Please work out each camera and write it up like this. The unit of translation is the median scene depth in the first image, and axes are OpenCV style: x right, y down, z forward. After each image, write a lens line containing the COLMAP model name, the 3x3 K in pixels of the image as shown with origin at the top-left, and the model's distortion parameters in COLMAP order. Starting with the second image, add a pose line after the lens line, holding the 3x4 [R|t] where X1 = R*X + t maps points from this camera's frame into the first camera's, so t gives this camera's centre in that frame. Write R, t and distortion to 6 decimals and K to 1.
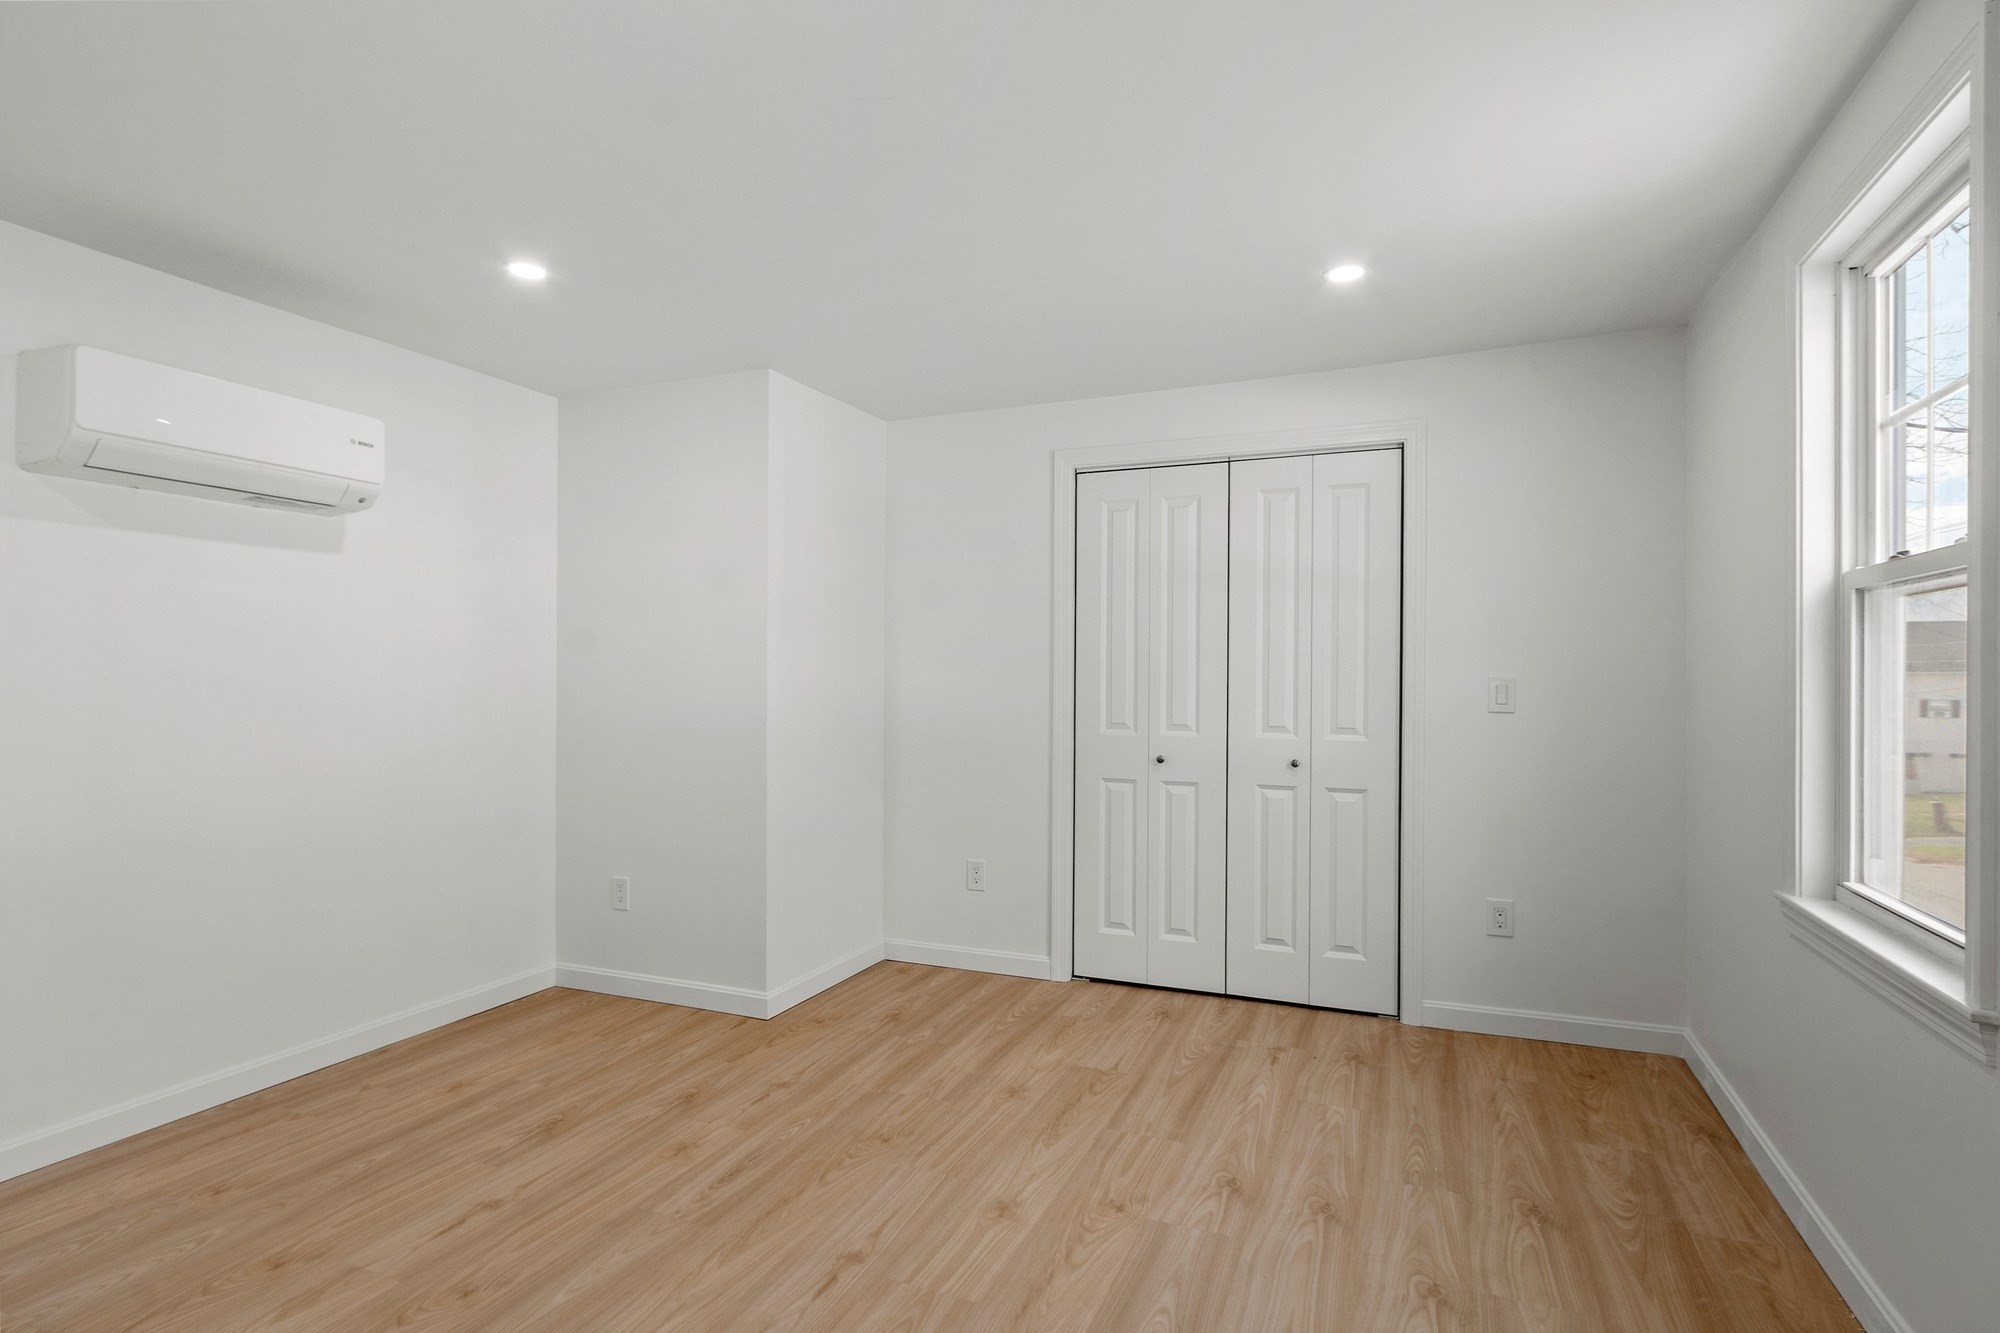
lens RADIAL K [[1012.4, 0, 996.5], [0, 1012.4, 681.2], [0, 0, 1]] dist [-0.007293, 0.000612]
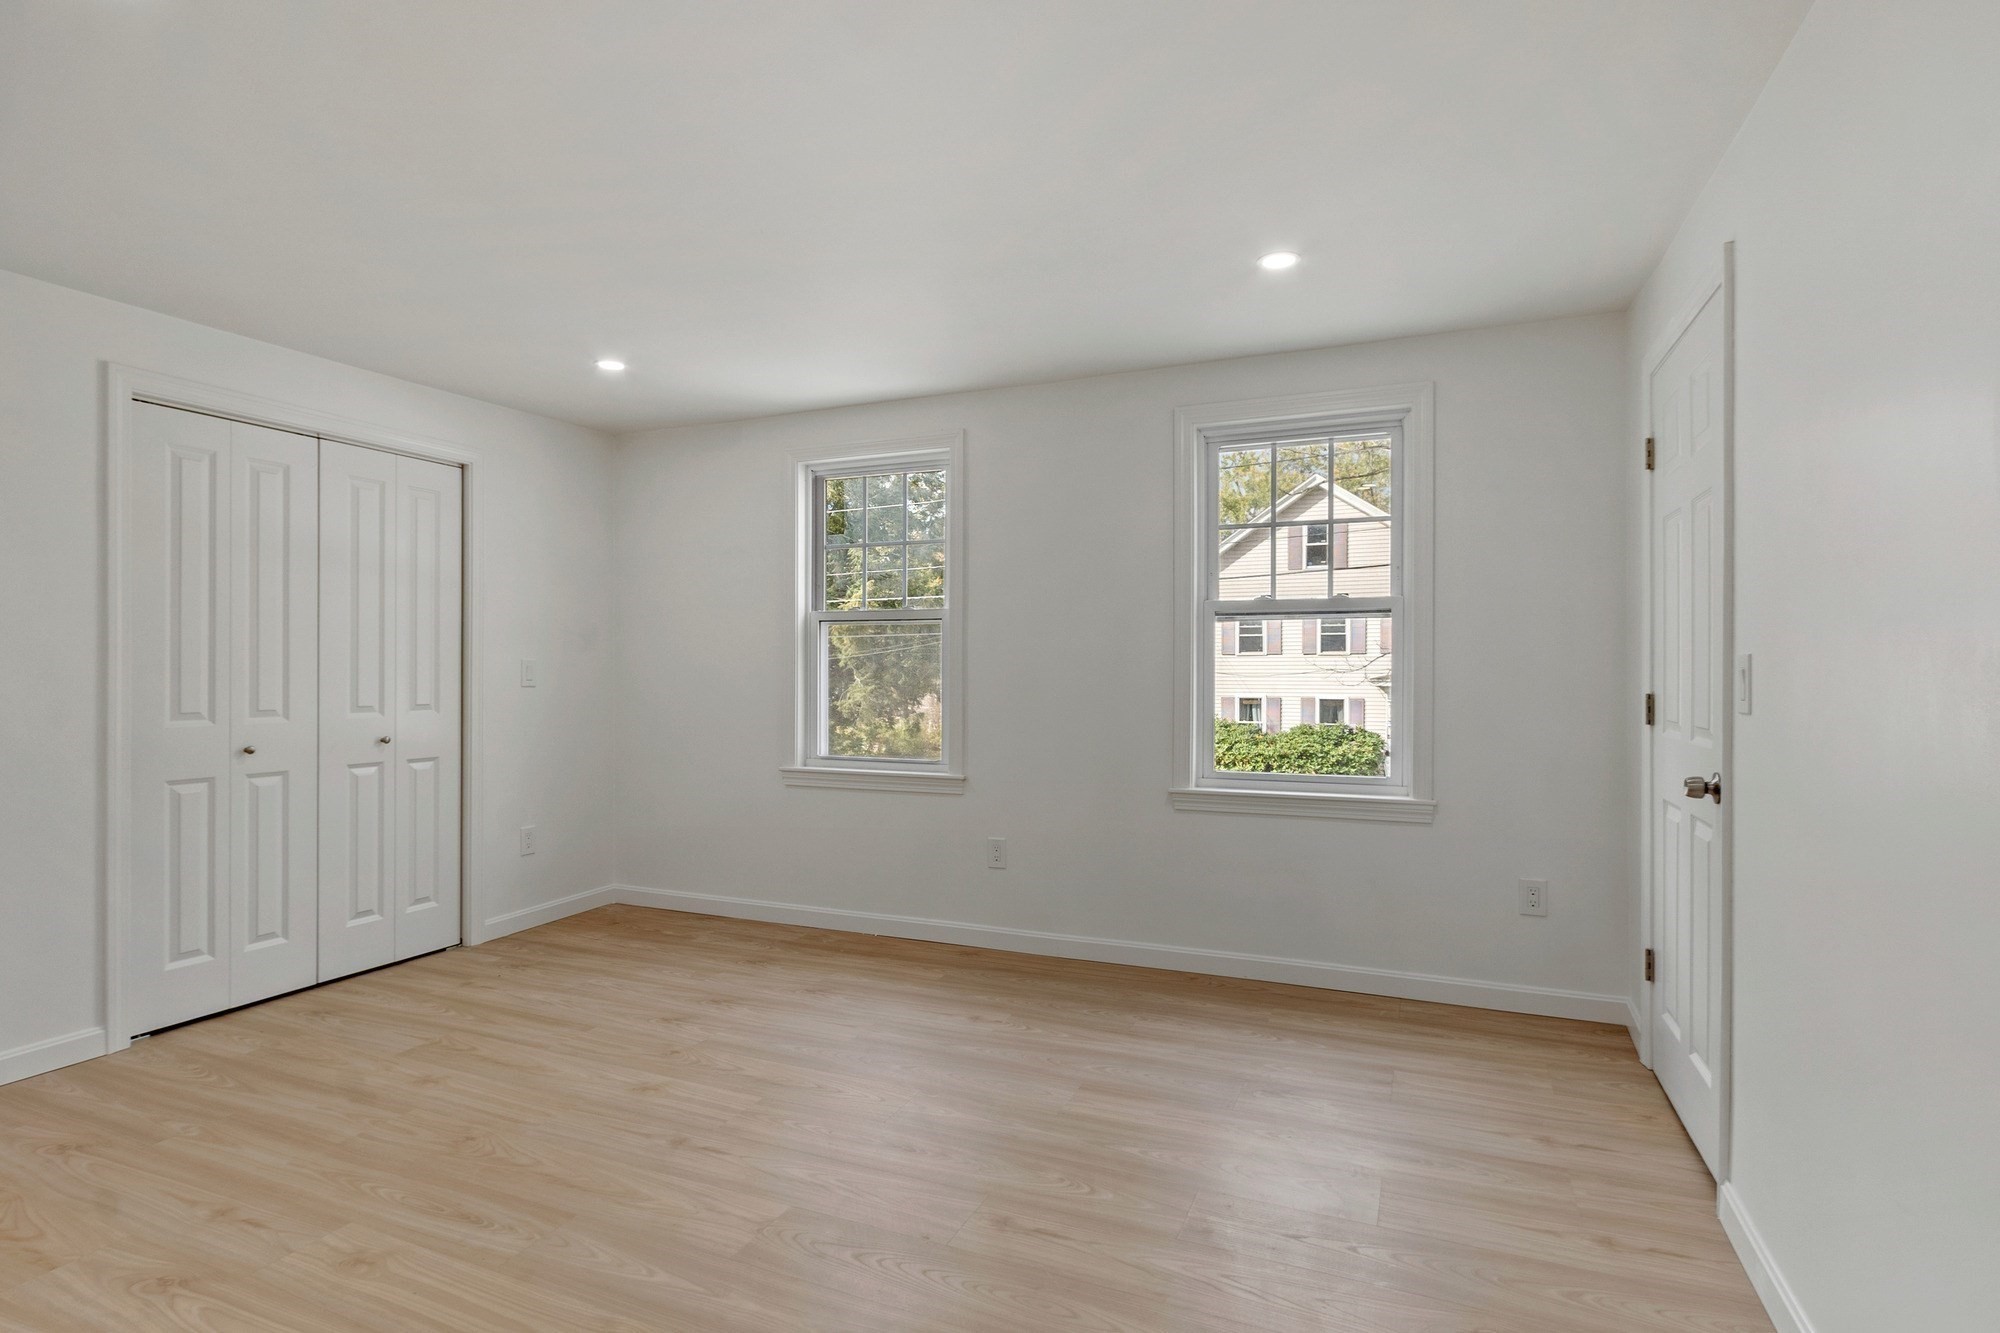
lens RADIAL K [[1011.5, 0, 988.1], [0, 1011.5, 665.6], [0, 0, 1]] dist [0.012449, -0.000855]
pose [[0.009090, -0.004971, 0.999946, -0.961561], [-0.000620, 0.999987, 0.004977, -0.003292], [-0.999958, -0.000665, 0.009087, 0.441829]]
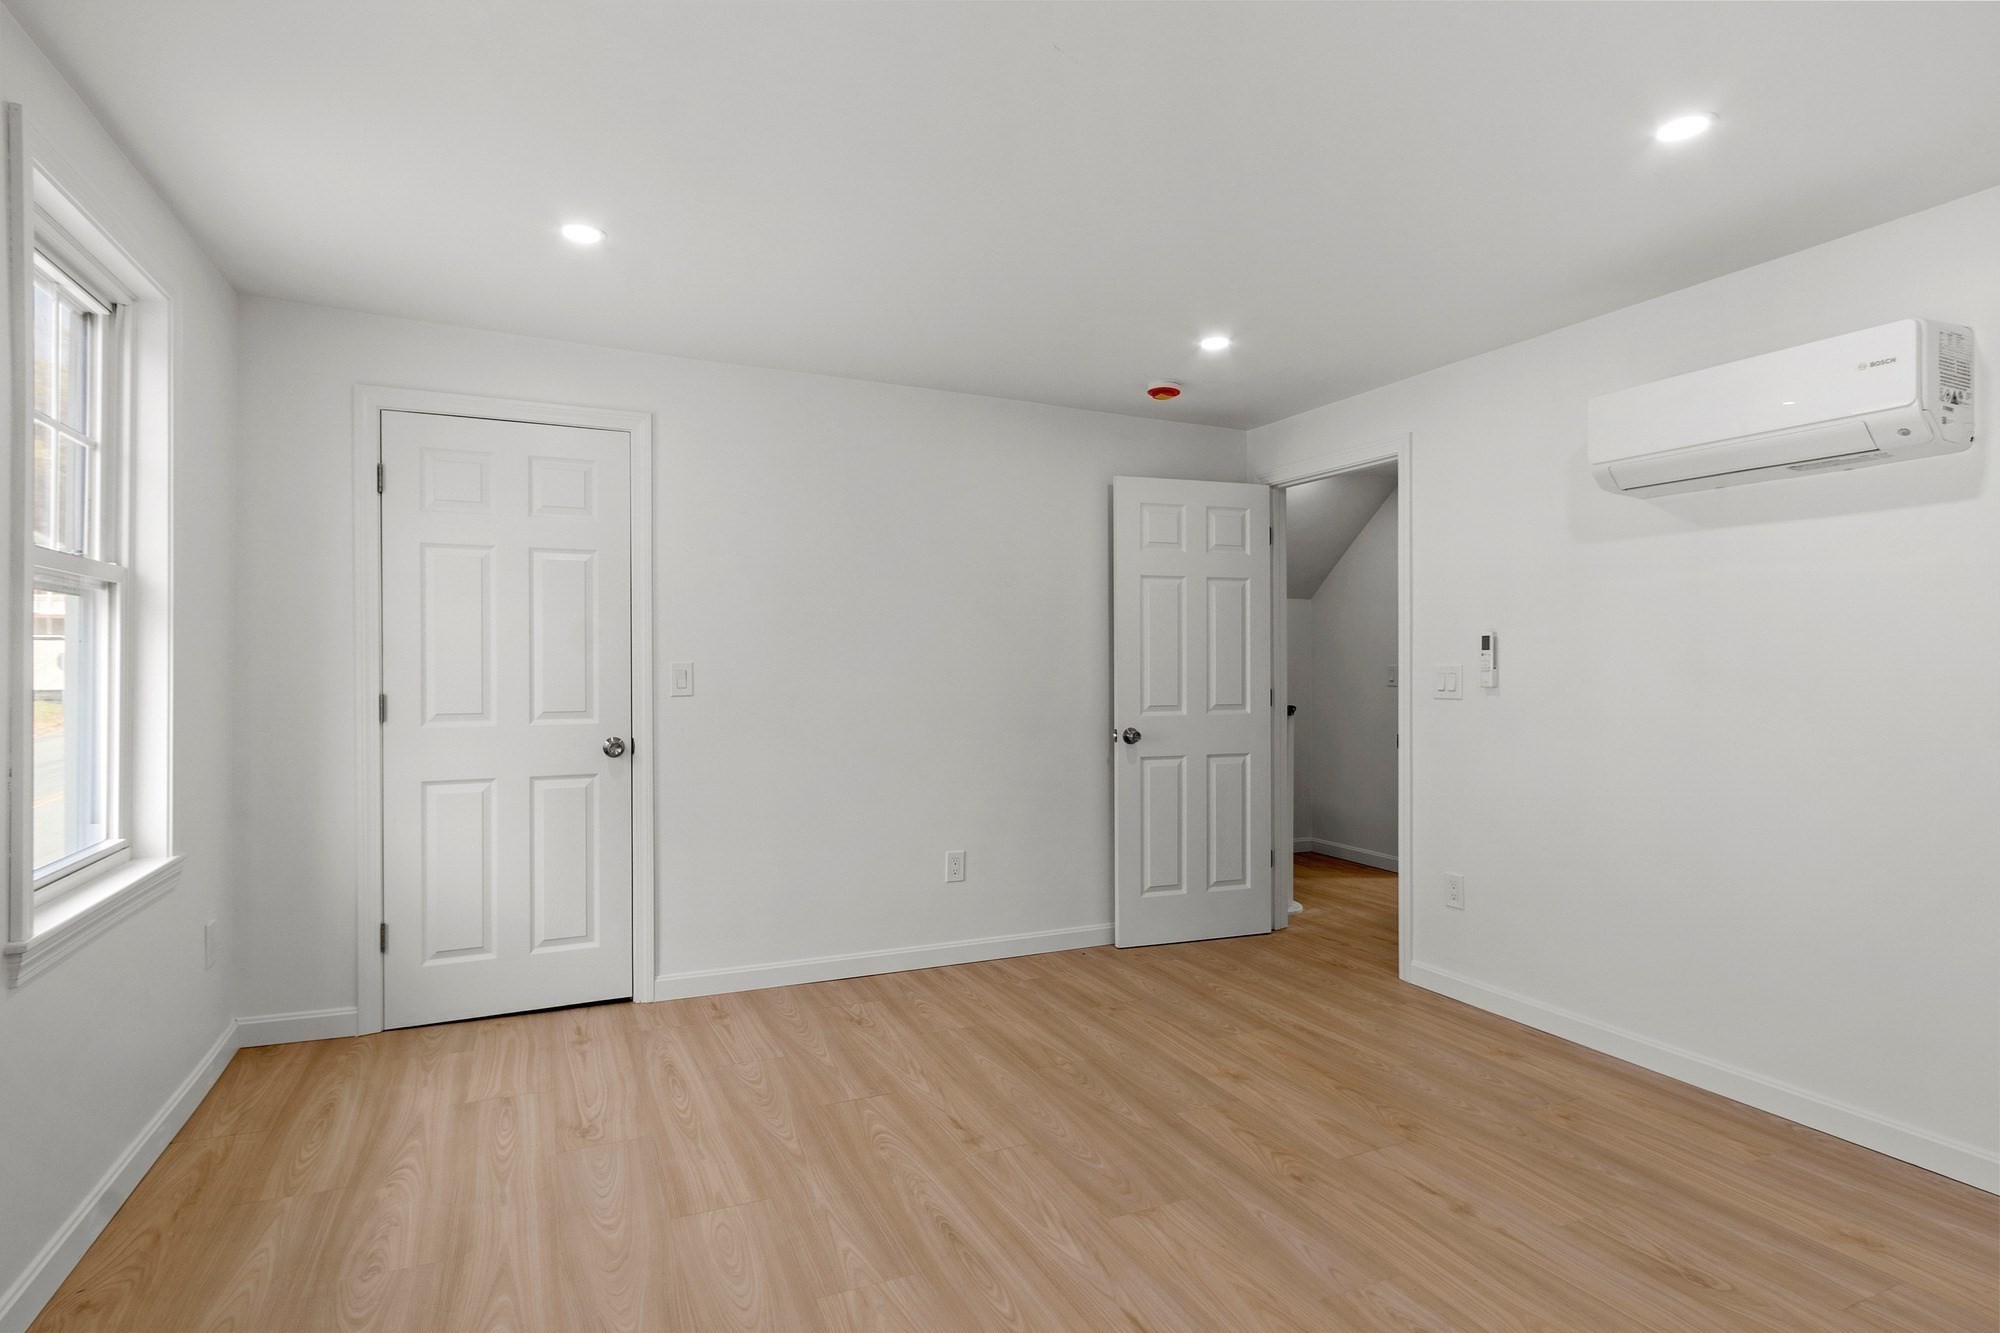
lens RADIAL K [[1011.5, 0, 988.1], [0, 1011.5, 665.6], [0, 0, 1]] dist [0.012449, -0.000855]
pose [[-0.679905, -0.001830, -0.733298, 0.412573], [-0.001616, 0.999998, -0.000998, -0.001019], [0.733298, 0.000507, -0.679907, 1.041739]]
